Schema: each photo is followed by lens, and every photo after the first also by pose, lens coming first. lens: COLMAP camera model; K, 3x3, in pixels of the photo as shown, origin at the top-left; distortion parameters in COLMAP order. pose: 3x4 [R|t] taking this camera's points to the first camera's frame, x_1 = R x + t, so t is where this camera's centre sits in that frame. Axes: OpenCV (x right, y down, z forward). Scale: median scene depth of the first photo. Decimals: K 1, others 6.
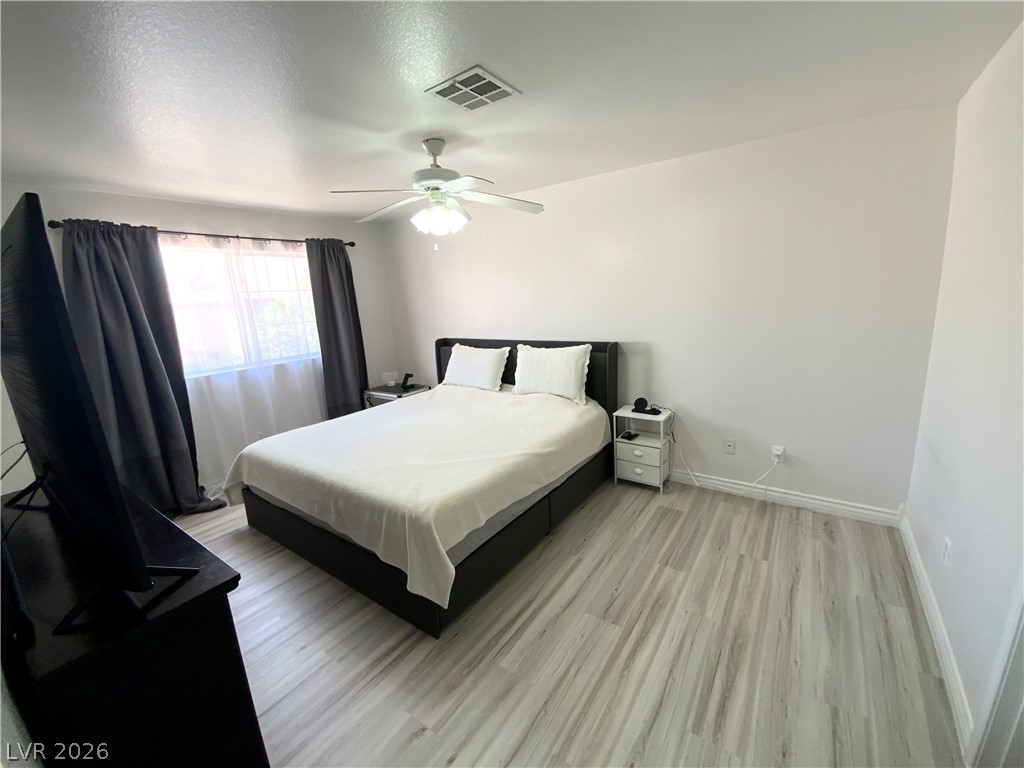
lens RADIAL K [[411.1, 0, 513.0], [0, 411.1, 384.0], [0, 0, 1]] dist [0.022436, -0.018317]
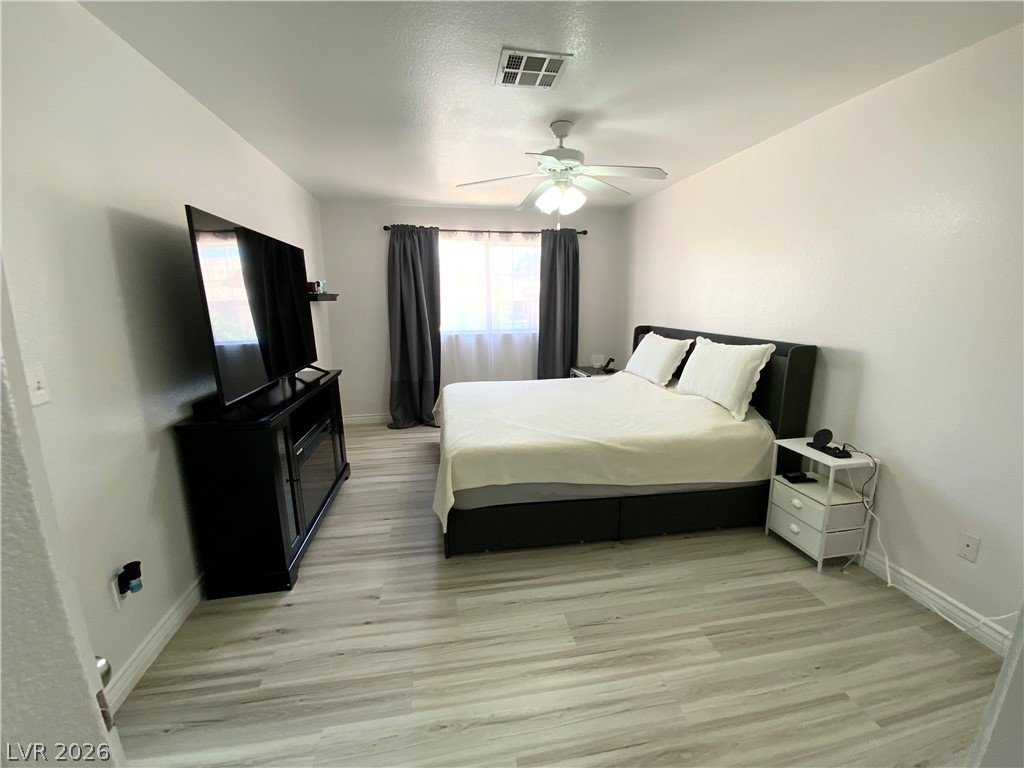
lens RADIAL K [[411.1, 0, 513.0], [0, 411.1, 384.0], [0, 0, 1]] dist [0.022436, -0.018317]
pose [[0.713692, 0.186831, -0.675084, 0.402771], [-0.177450, 0.980558, 0.083772, -0.005581], [0.677610, 0.060006, 0.732969, 0.139517]]
